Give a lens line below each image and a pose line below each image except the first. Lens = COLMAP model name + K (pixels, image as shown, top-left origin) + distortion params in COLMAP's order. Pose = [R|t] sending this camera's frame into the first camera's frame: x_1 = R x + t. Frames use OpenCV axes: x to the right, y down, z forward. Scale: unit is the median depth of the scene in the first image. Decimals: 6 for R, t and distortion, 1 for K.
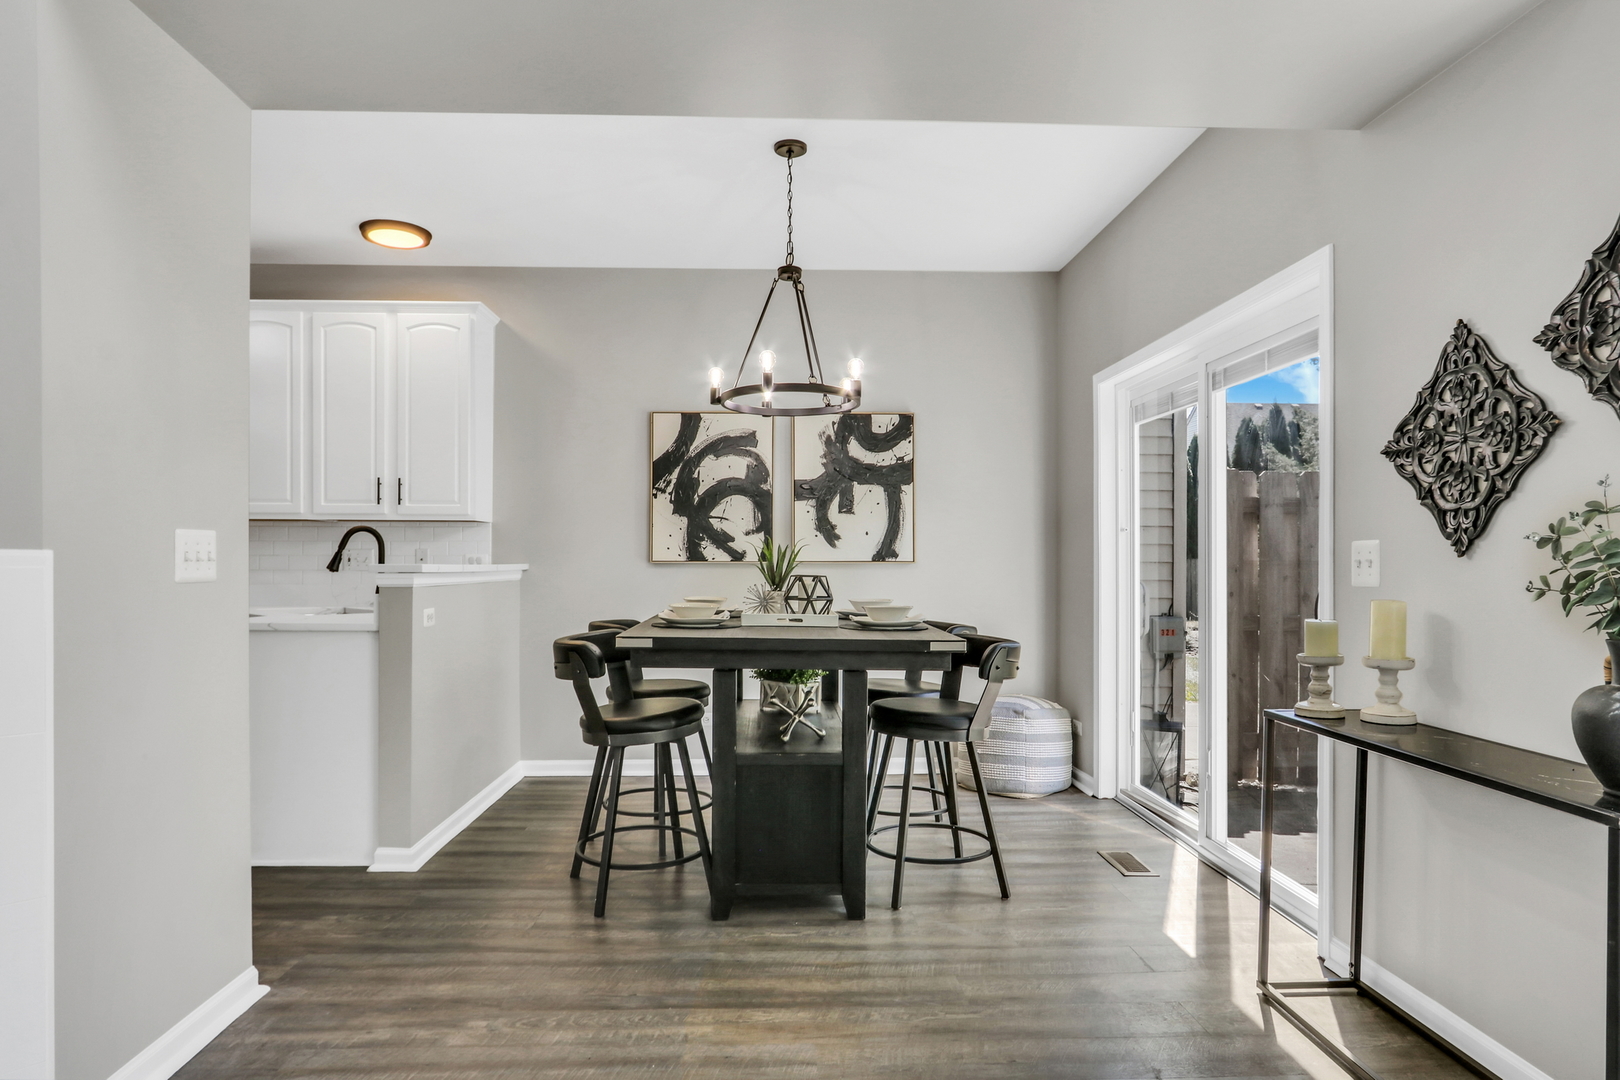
lens RADIAL K [[943.4, 0, 800.3], [0, 943.4, 566.4], [0, 0, 1]] dist [-0.023198, 0.006947]
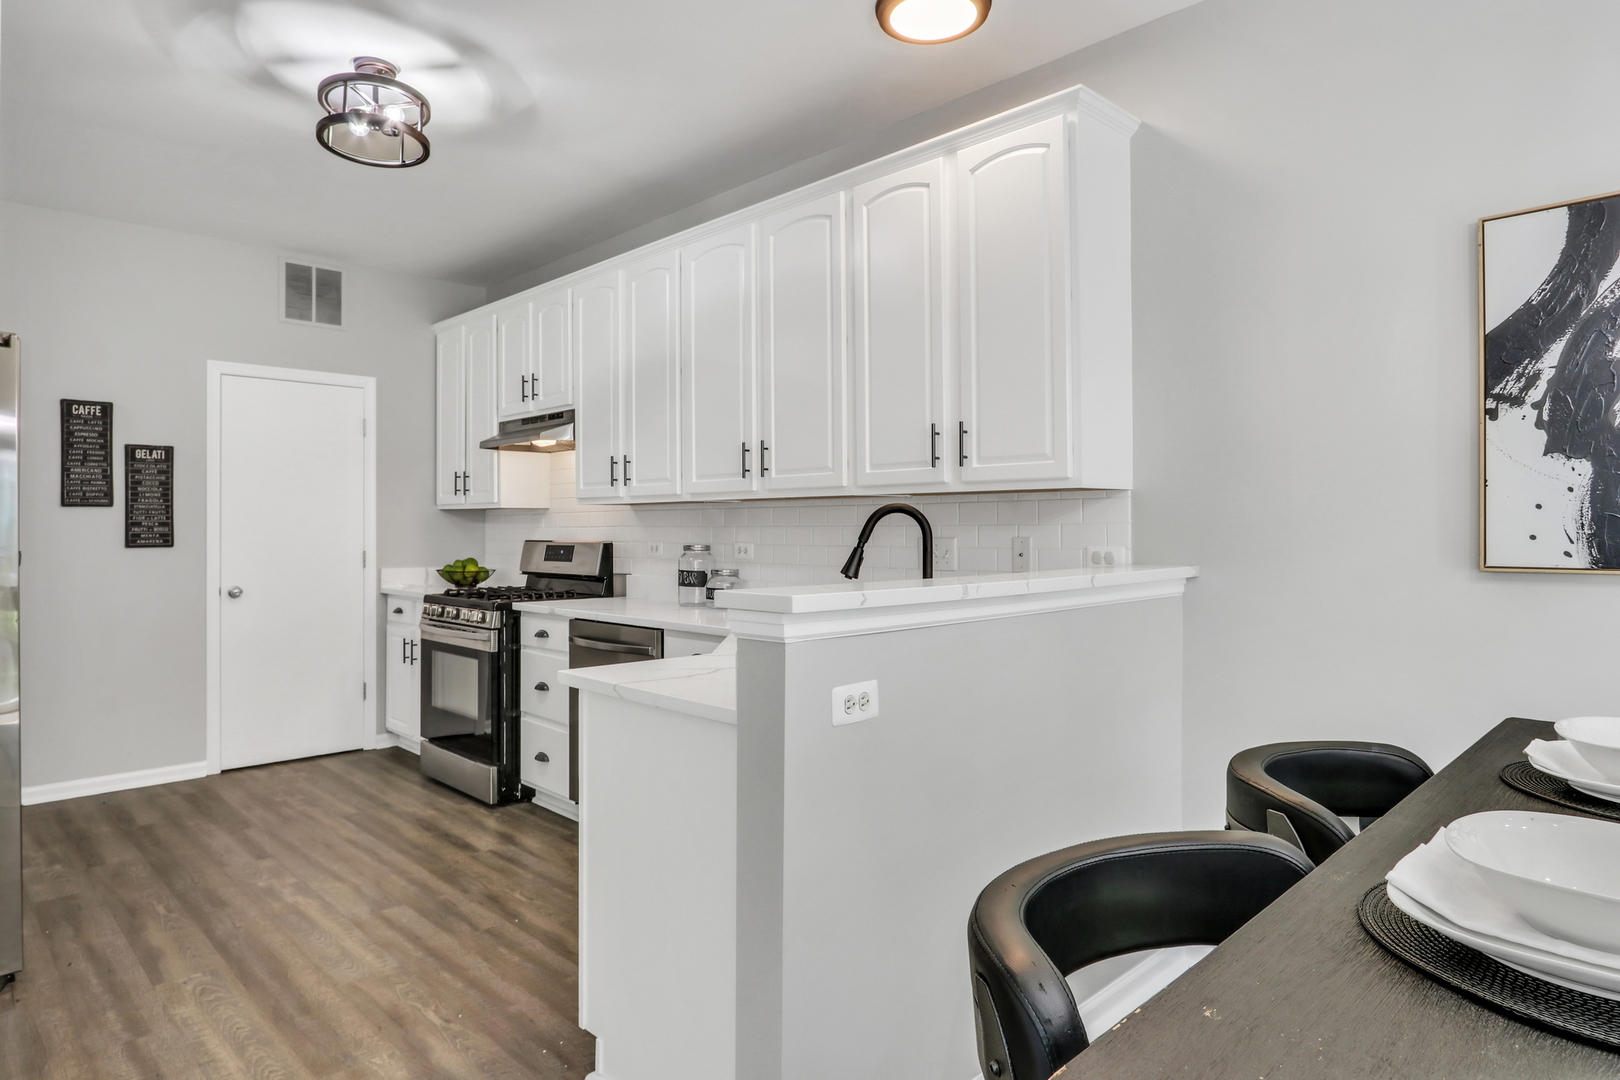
lens RADIAL K [[943.4, 0, 762.2], [0, 943.4, 519.6], [0, 0, 1]] dist [-0.023198, 0.006947]
pose [[0.651469, -0.011894, -0.758582, -0.053824], [-0.000181, 0.999875, -0.015833, -0.022093], [0.758675, 0.010452, 0.651385, 0.510024]]
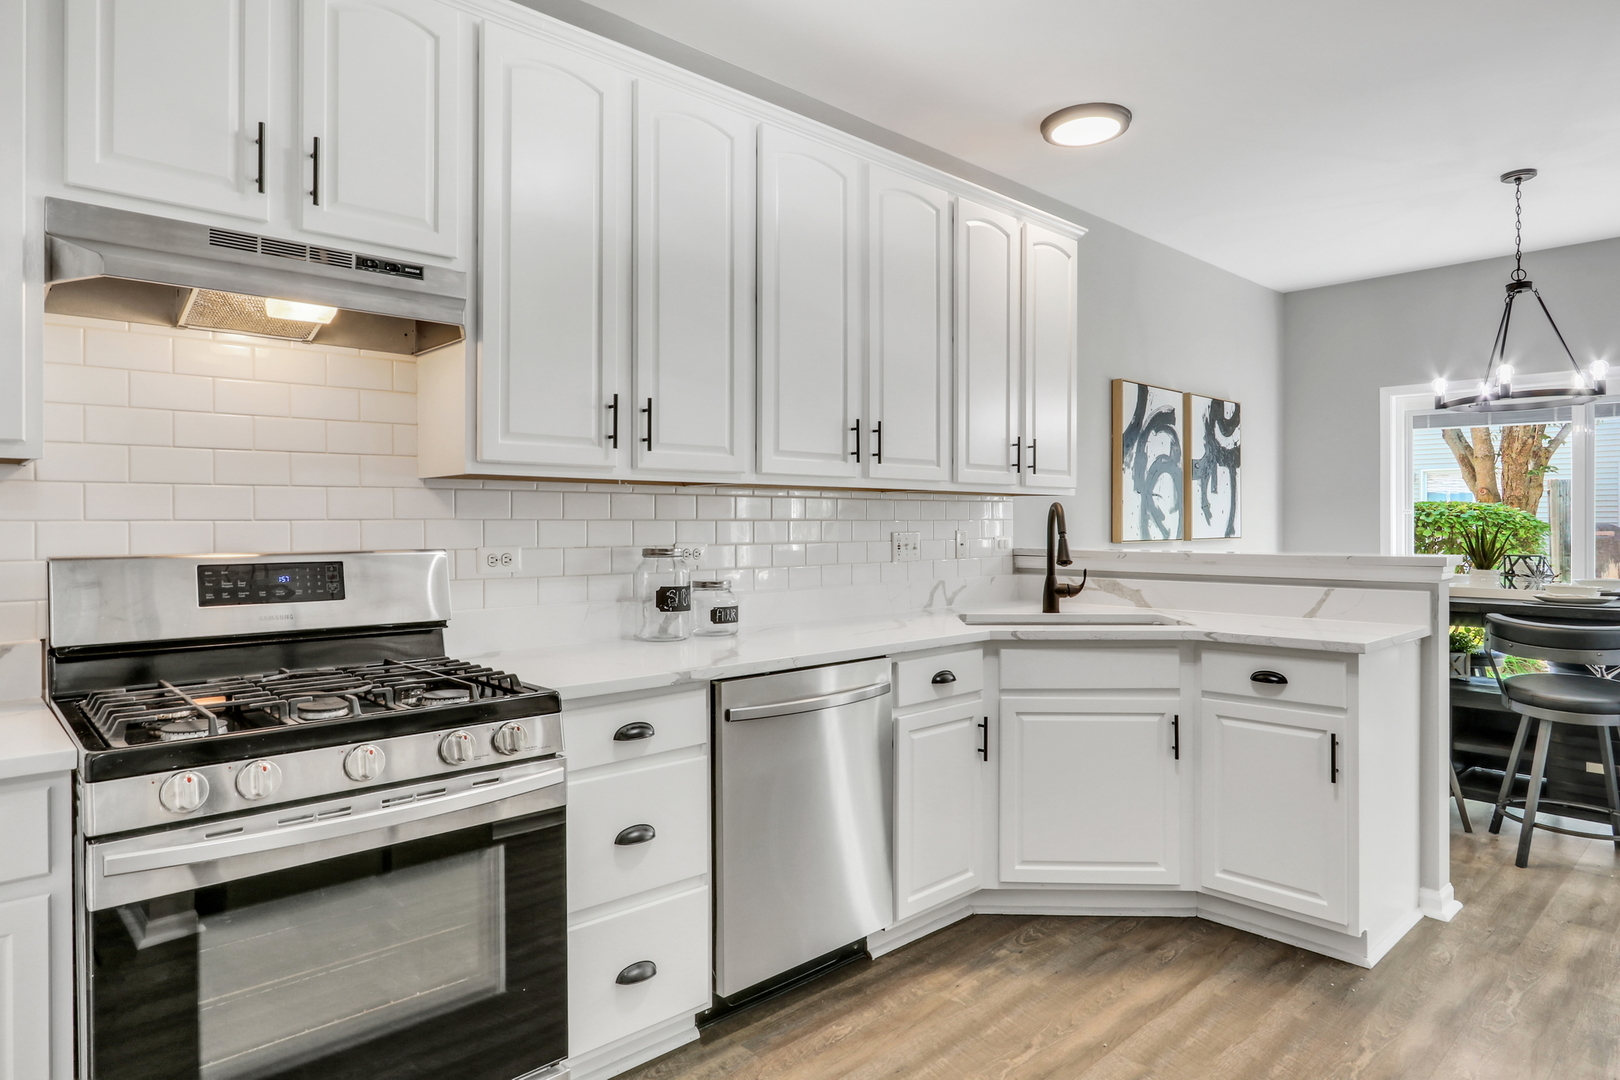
lens RADIAL K [[943.4, 0, 802.1], [0, 943.4, 524.5], [0, 0, 1]] dist [-0.023198, 0.006947]
pose [[0.759053, -0.006446, 0.650997, -1.066391], [0.005100, 0.999979, 0.003955, -0.028590], [-0.651009, 0.000318, 0.759070, 0.539228]]
